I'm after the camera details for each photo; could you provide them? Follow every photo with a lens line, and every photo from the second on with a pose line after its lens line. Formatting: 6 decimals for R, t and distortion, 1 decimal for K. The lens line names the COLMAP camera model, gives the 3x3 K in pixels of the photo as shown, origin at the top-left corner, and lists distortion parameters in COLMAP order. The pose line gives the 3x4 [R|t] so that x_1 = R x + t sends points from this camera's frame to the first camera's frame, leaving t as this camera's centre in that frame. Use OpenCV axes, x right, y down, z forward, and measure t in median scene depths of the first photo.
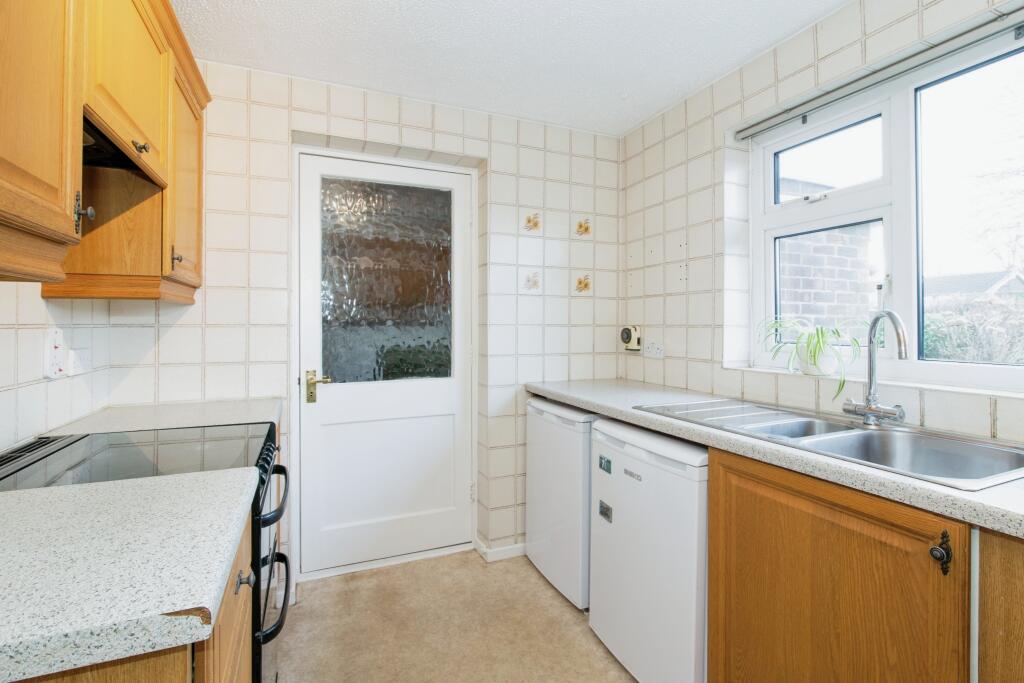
lens RADIAL K [[475.6, 0, 509.7], [0, 475.6, 323.8], [0, 0, 1]] dist [-0.010204, -0.001022]
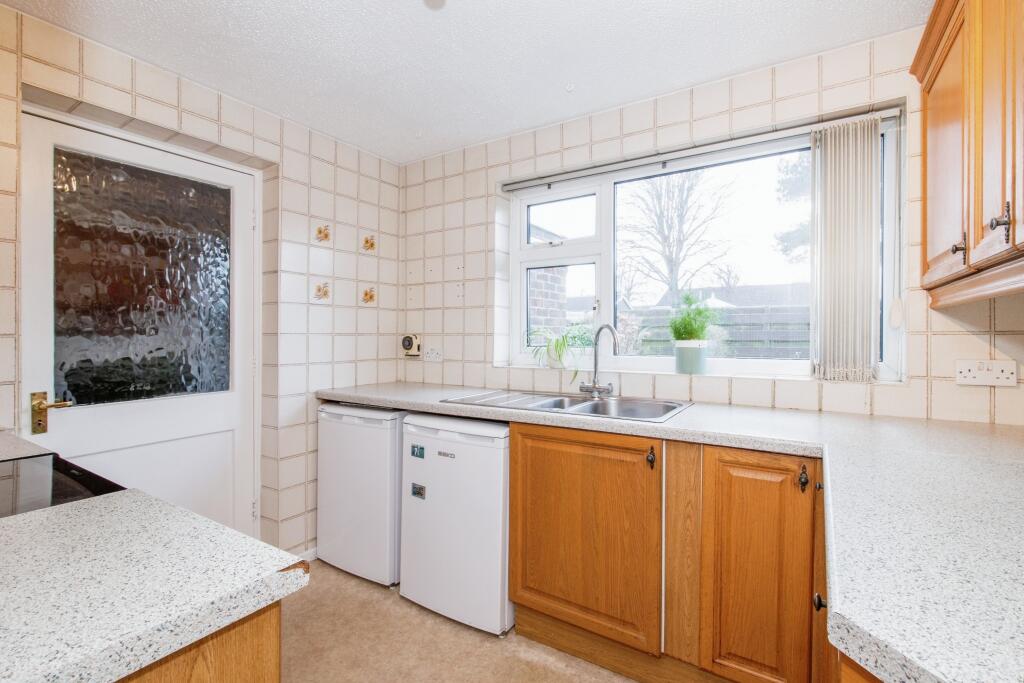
lens RADIAL K [[475.6, 0, 510.6], [0, 475.6, 338.4], [0, 0, 1]] dist [-0.010204, -0.001022]
pose [[0.825912, -0.007935, 0.563743, -0.237272], [0.000396, 0.999909, 0.013493, -0.001171], [-0.563798, -0.010921, 0.825840, -0.089599]]
